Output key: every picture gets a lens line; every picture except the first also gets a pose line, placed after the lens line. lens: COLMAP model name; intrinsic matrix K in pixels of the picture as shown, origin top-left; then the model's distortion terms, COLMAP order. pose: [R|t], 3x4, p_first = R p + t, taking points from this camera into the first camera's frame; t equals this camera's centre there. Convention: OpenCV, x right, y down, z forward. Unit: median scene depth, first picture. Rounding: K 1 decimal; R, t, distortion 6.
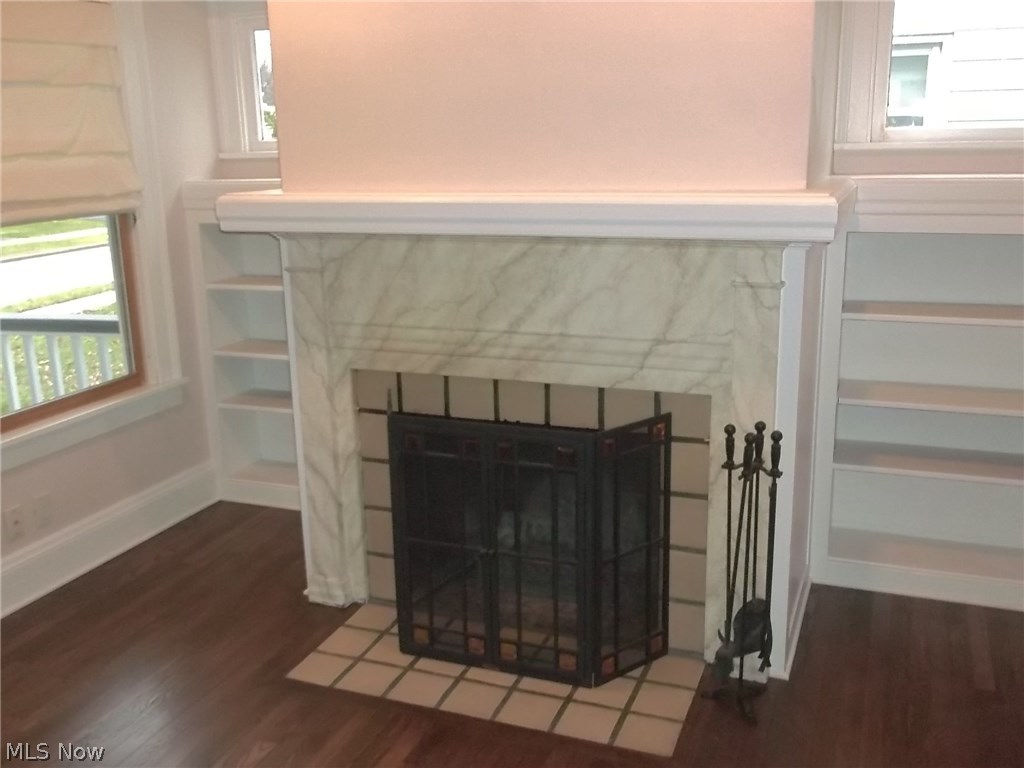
lens RADIAL K [[1002.3, 0, 511.3], [0, 1002.3, 390.5], [0, 0, 1]] dist [-0.014294, 0.000000]
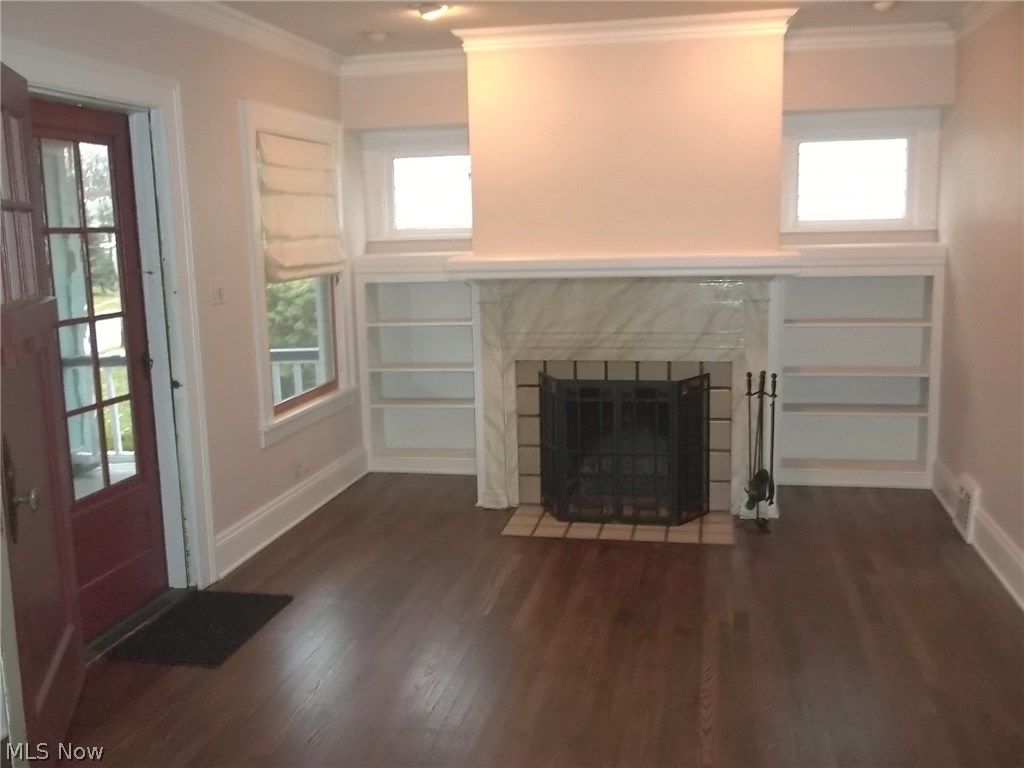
lens RADIAL K [[1002.3, 0, 512.6], [0, 1002.3, 379.2], [0, 0, 1]] dist [-0.014294, 0.000000]
pose [[0.986019, -0.027644, 0.164324, -0.480290], [0.043835, 0.994441, -0.095735, 0.186240], [-0.160764, 0.101600, 0.981750, -0.716641]]
